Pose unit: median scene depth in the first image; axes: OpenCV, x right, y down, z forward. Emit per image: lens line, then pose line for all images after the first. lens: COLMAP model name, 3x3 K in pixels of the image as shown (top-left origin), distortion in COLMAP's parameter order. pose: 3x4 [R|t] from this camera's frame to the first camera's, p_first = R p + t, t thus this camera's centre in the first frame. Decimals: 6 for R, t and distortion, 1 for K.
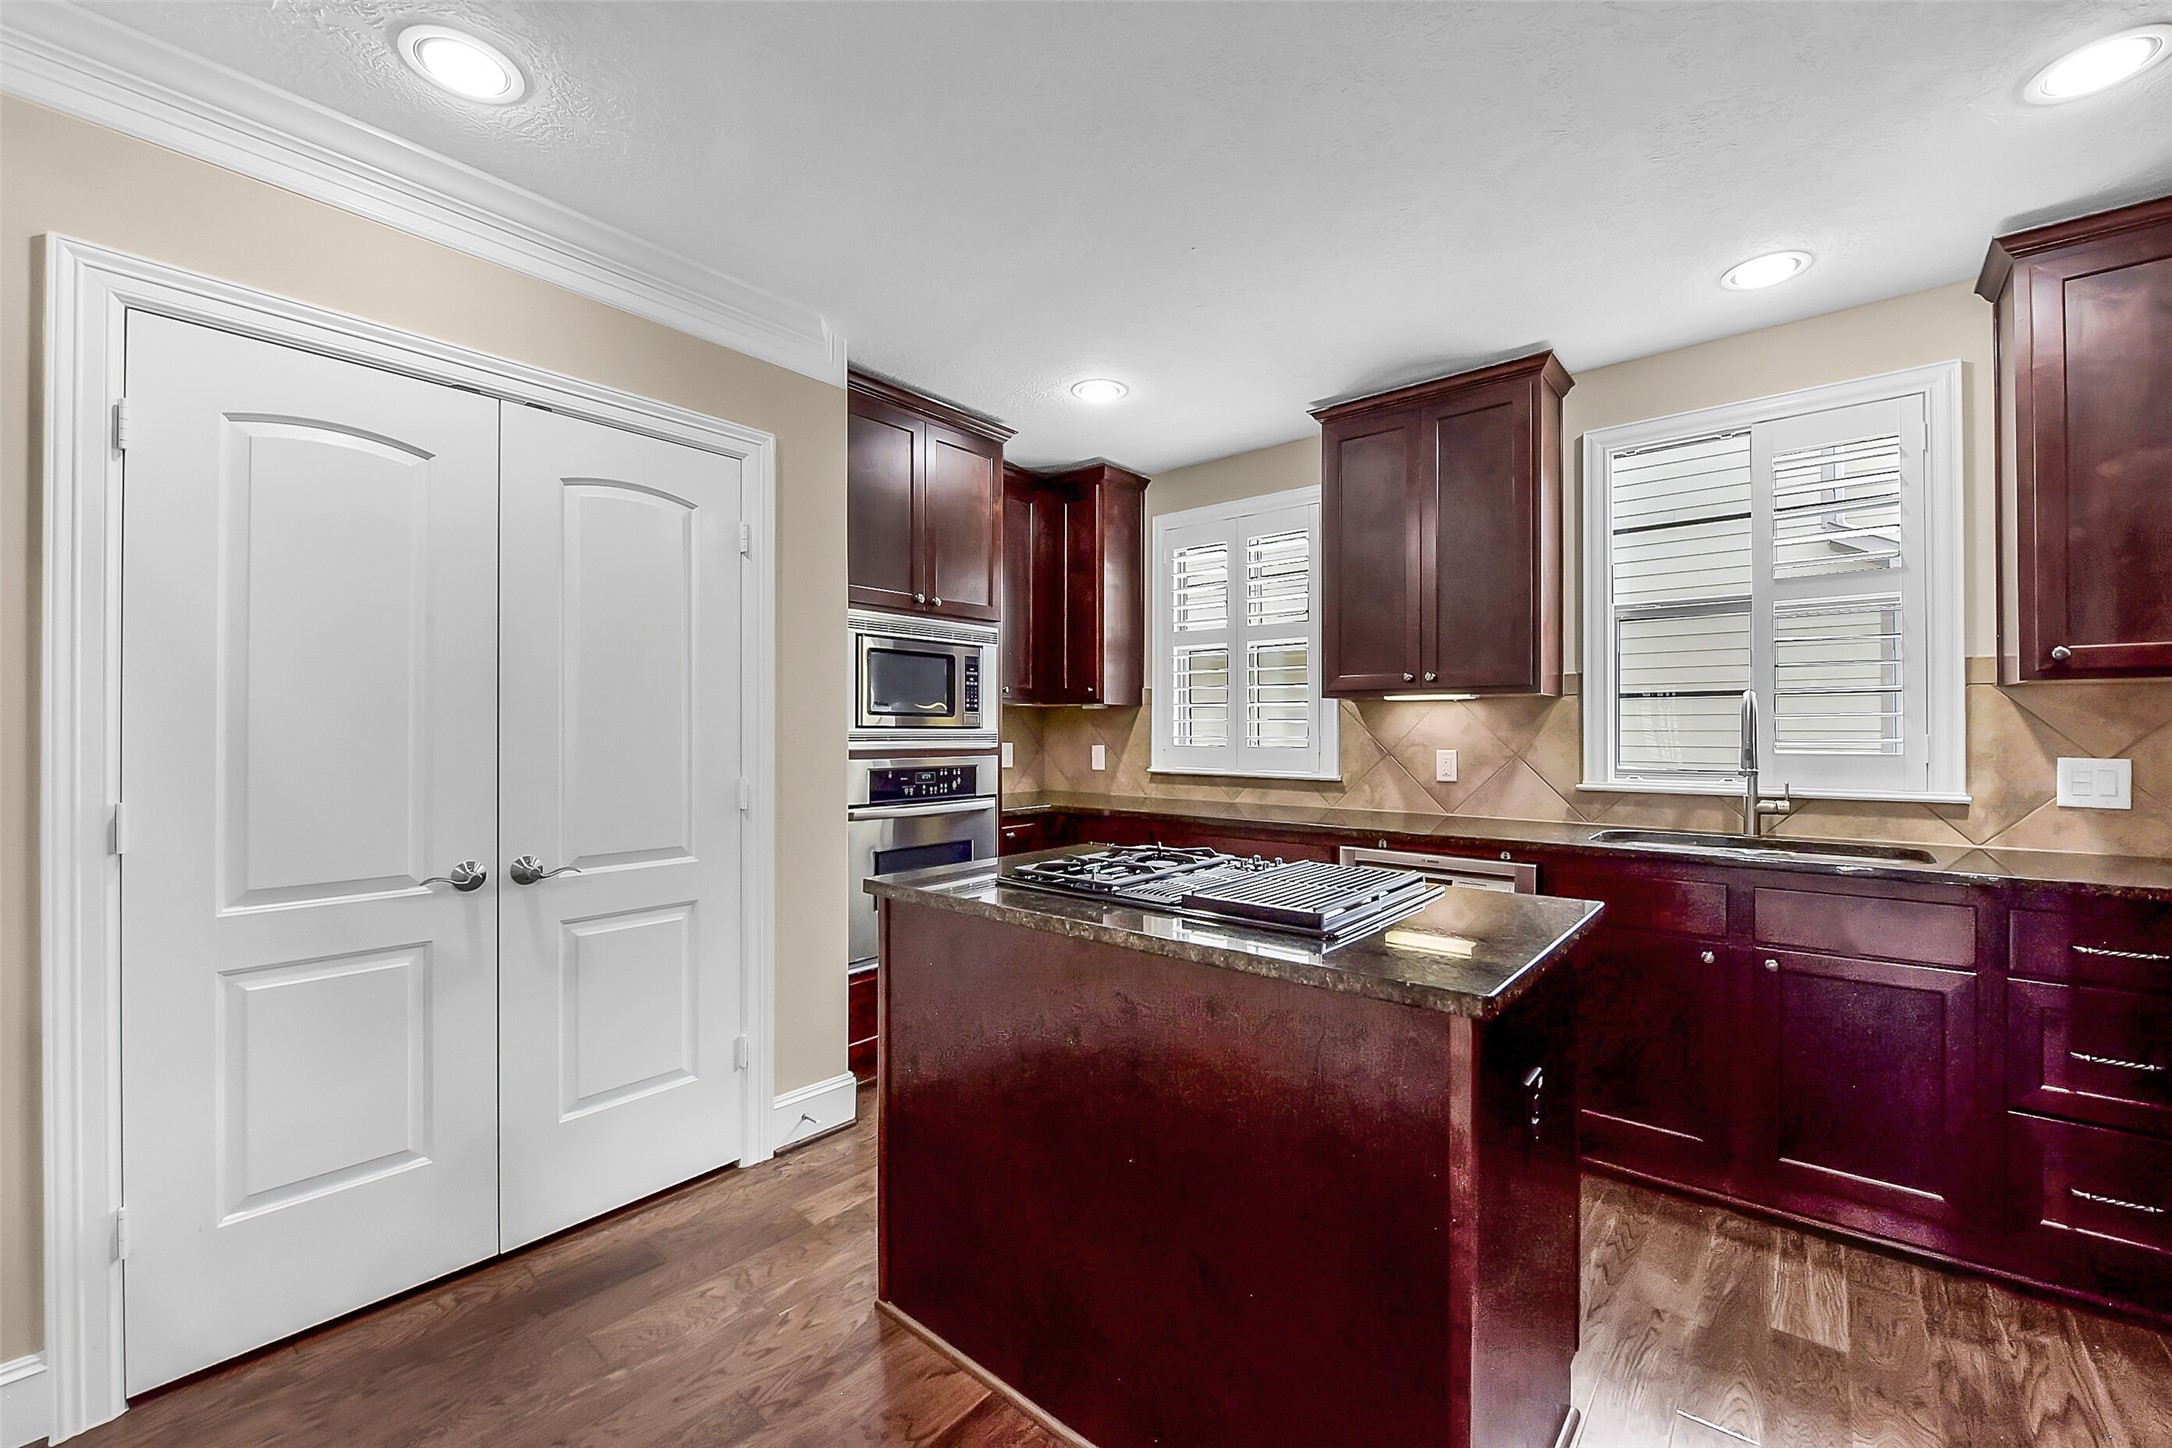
lens RADIAL K [[850.9, 0, 1083.8], [0, 850.9, 725.3], [0, 0, 1]] dist [-0.008027, -0.002878]
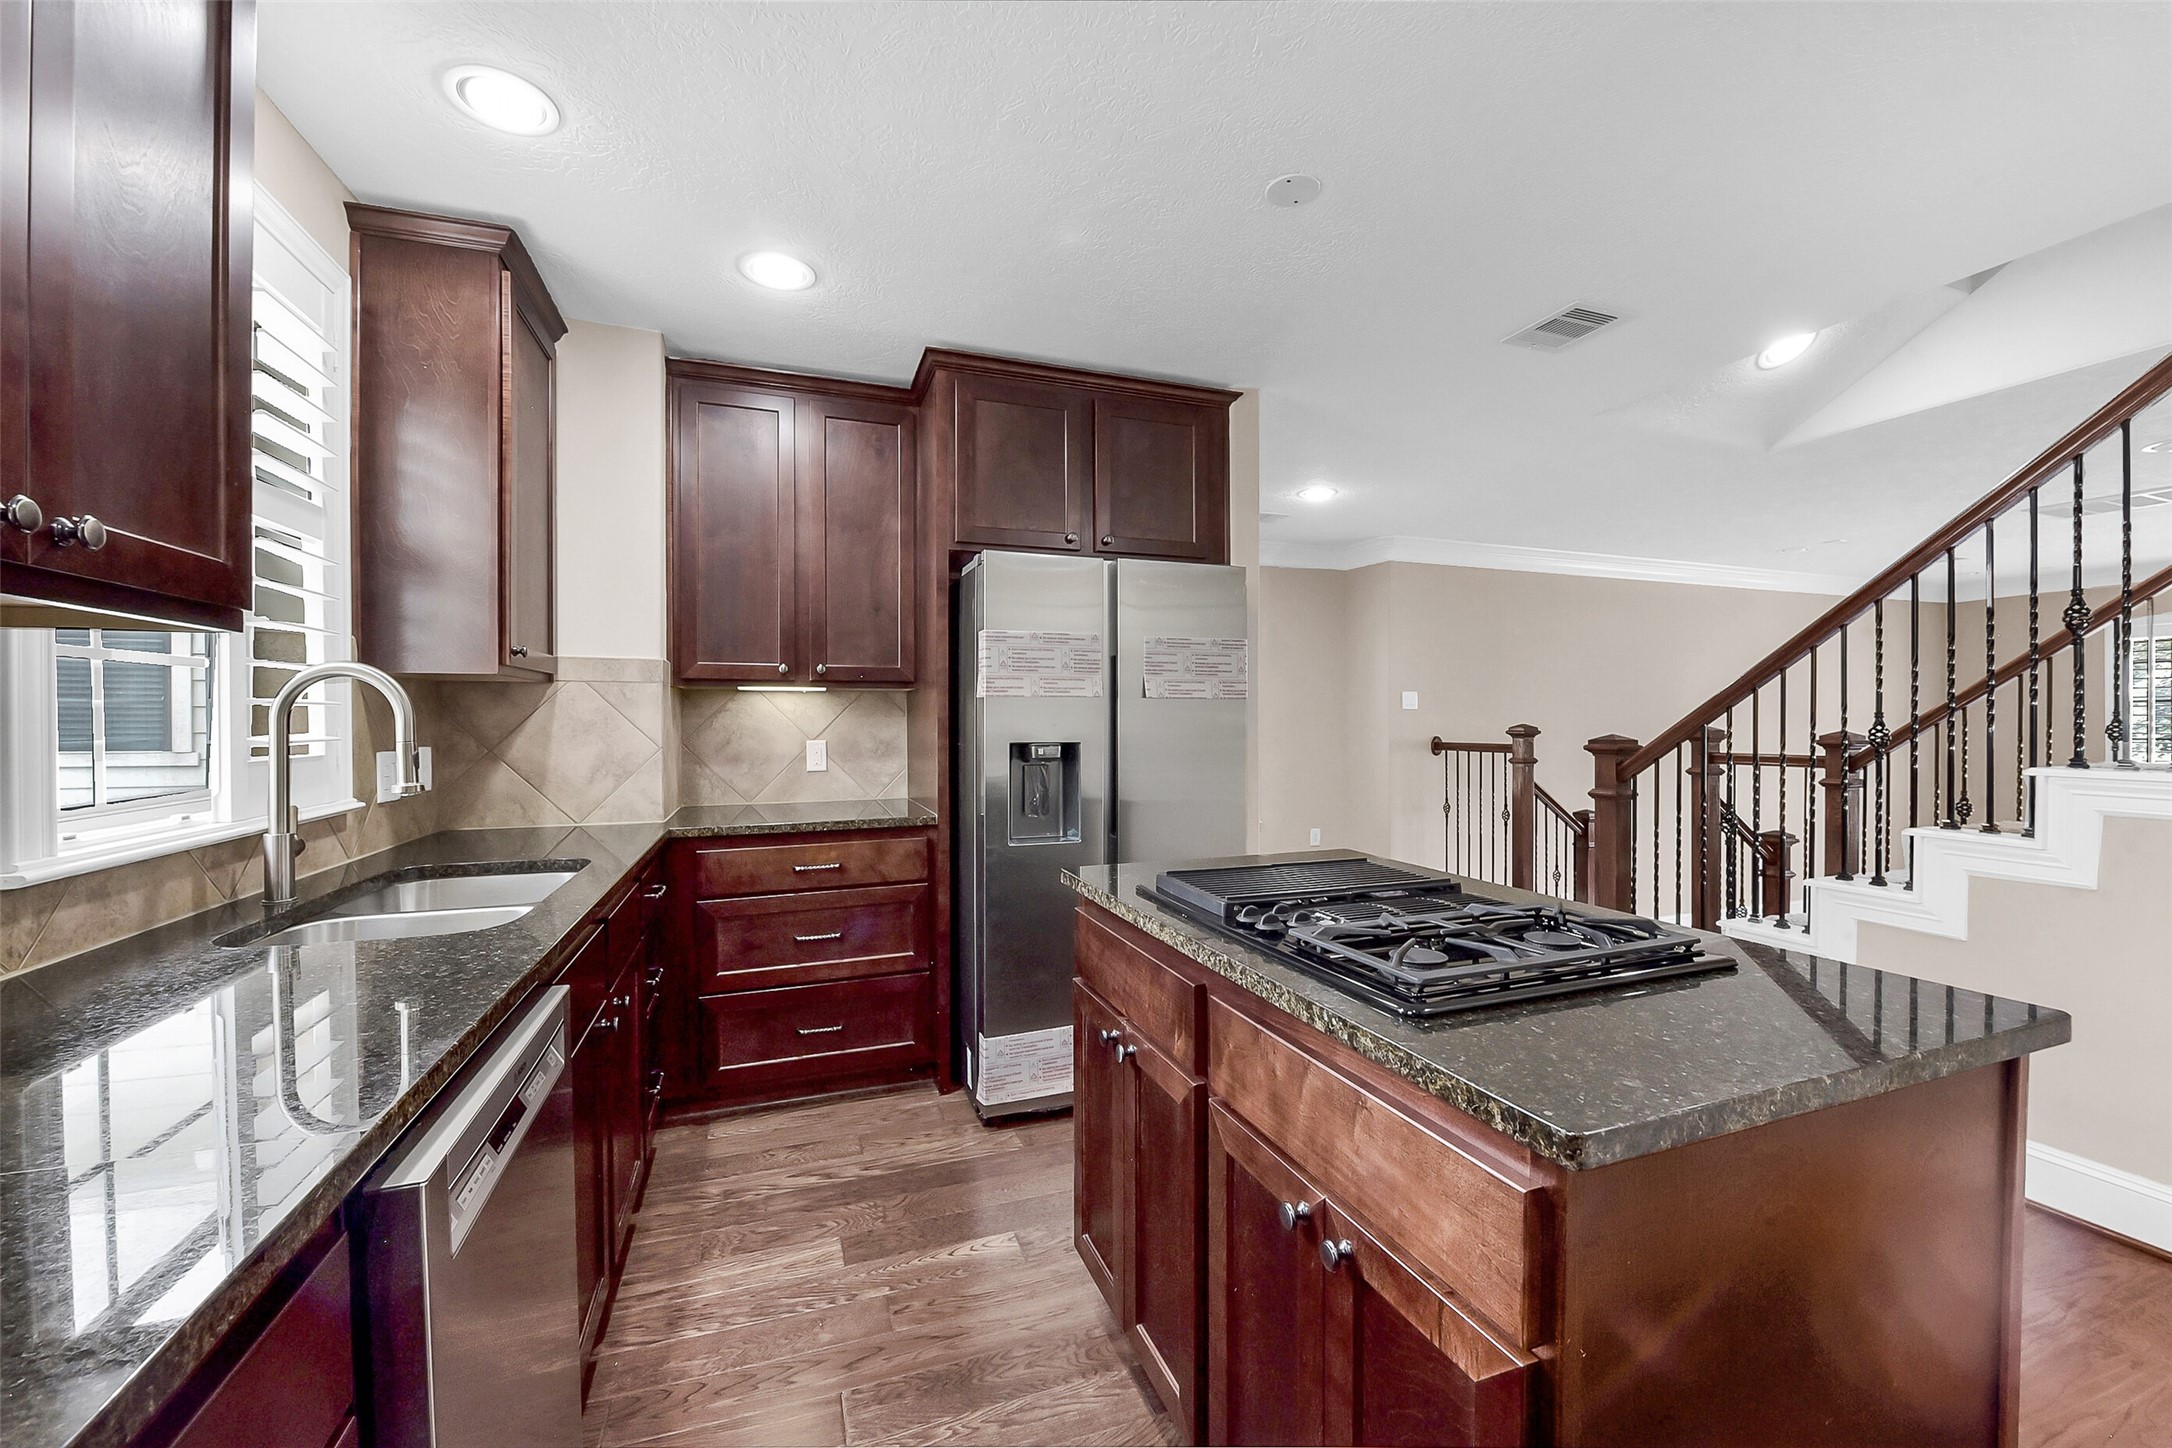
lens RADIAL K [[850.9, 0, 1075.0], [0, 850.9, 731.3], [0, 0, 1]] dist [-0.008027, -0.002878]
pose [[-0.868212, -0.004127, 0.496175, 0.008723], [0.000556, 0.999957, 0.009292, 0.004880], [-0.496192, 0.008343, -0.868173, 1.045853]]
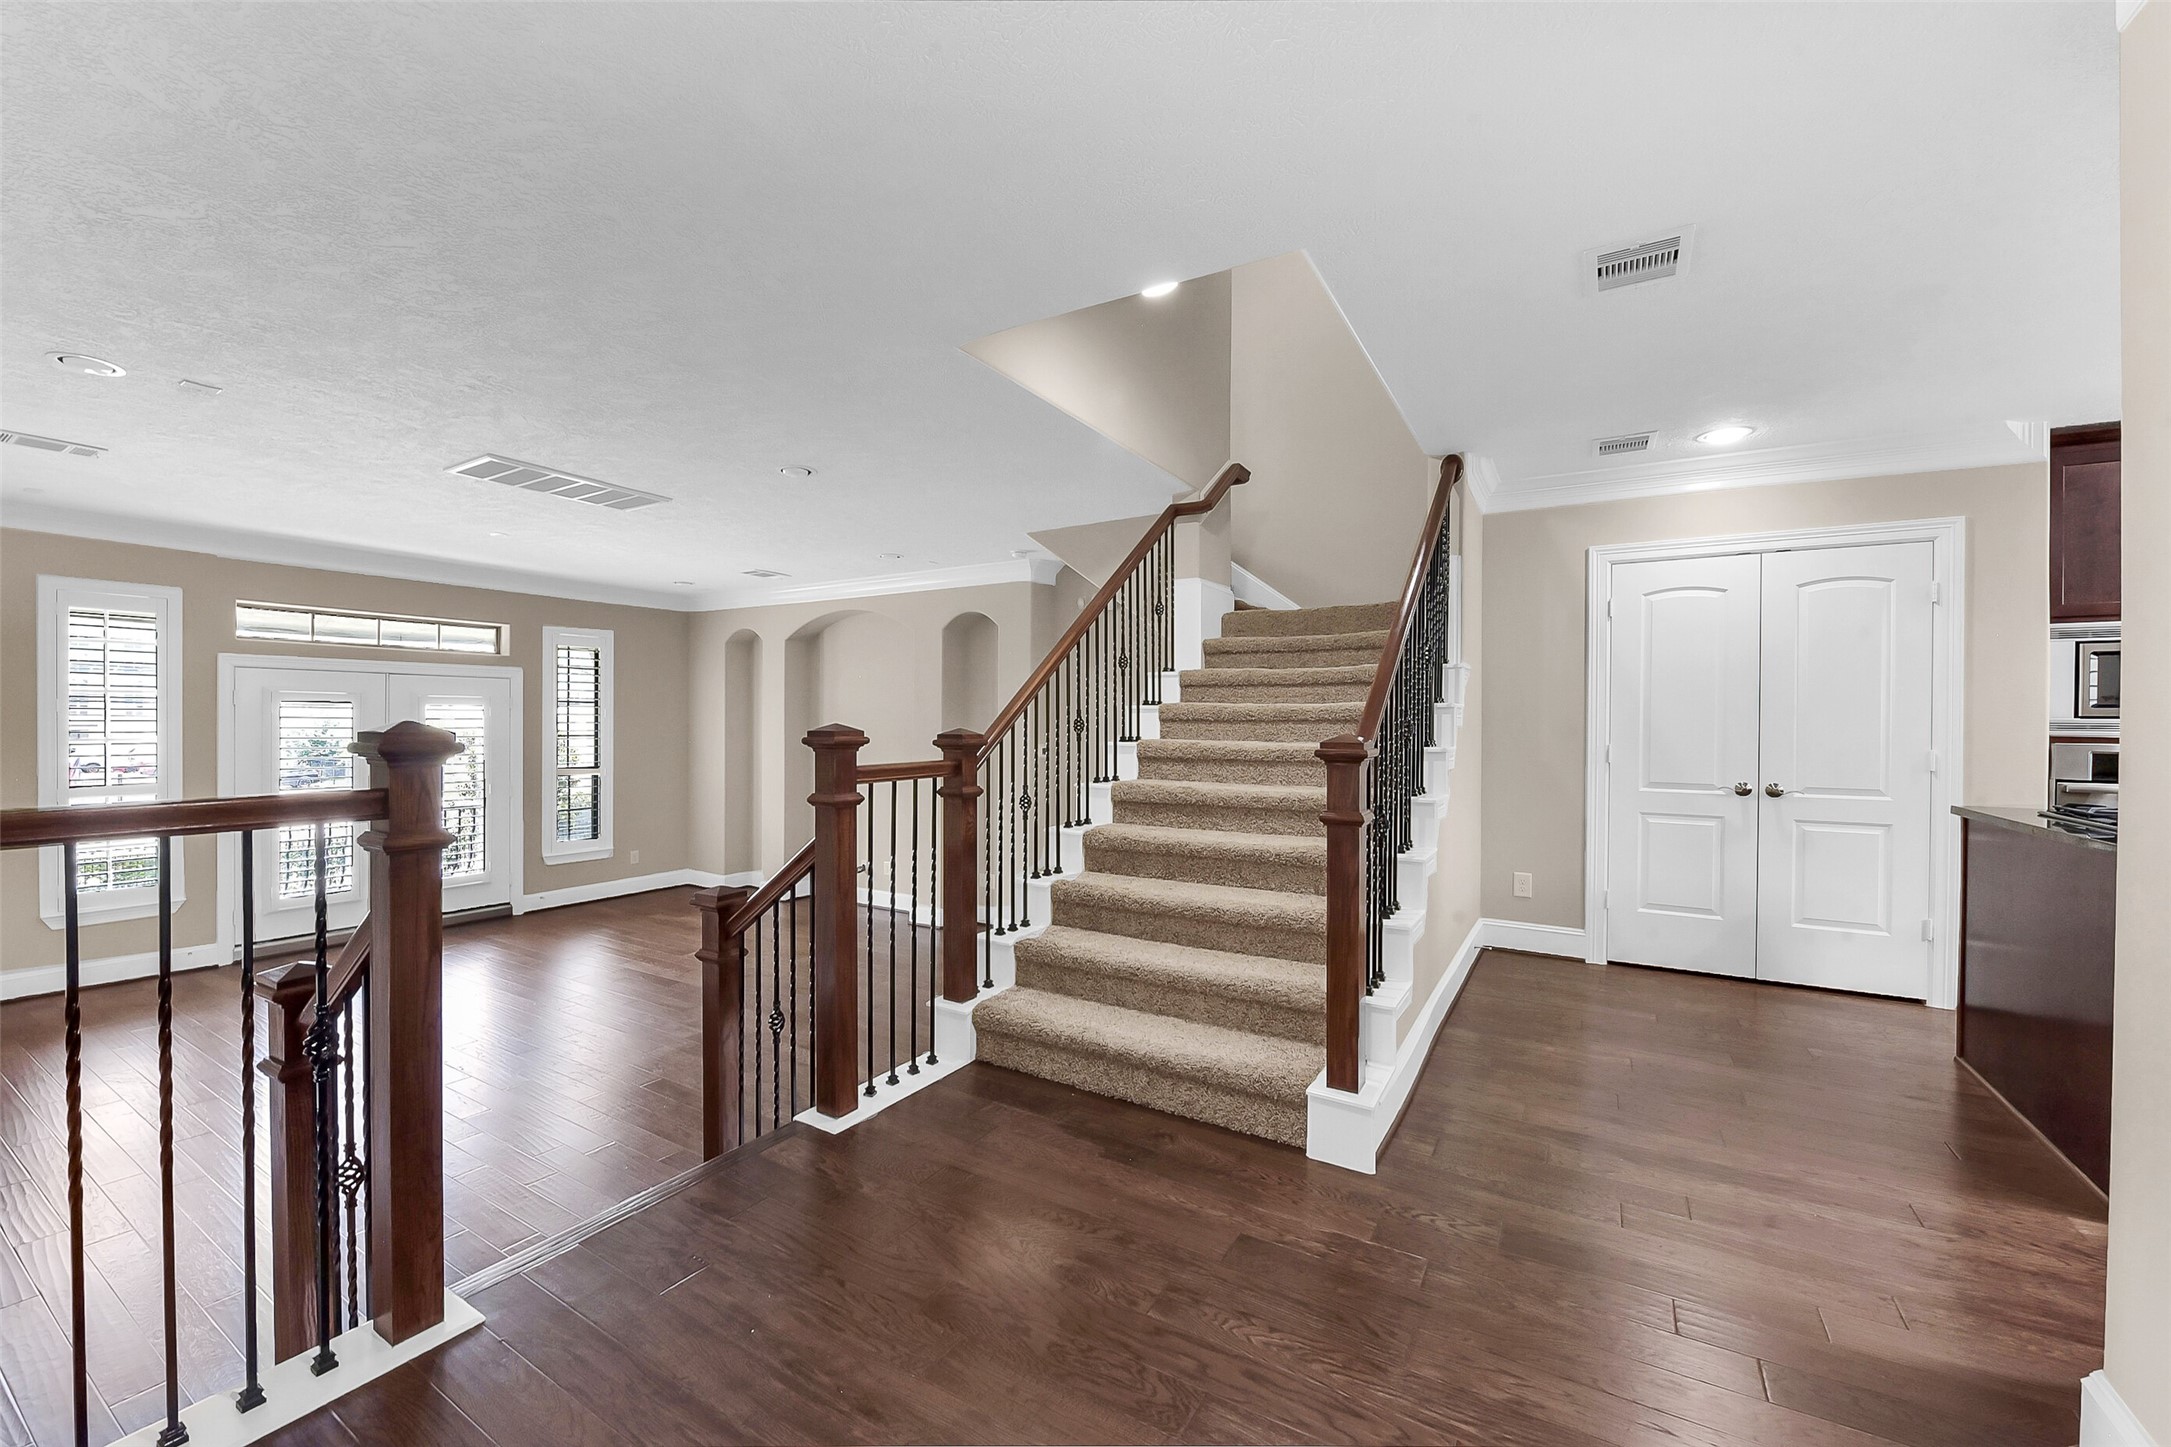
lens RADIAL K [[850.5, 0, 1073.3], [0, 850.5, 714.9], [0, 0, 1]] dist [-0.008027, -0.002878]
pose [[0.154105, 0.002058, -0.988052, 0.671069], [-0.001867, 0.999997, 0.001792, -0.001778], [0.988053, 0.001568, 0.154108, -0.591965]]
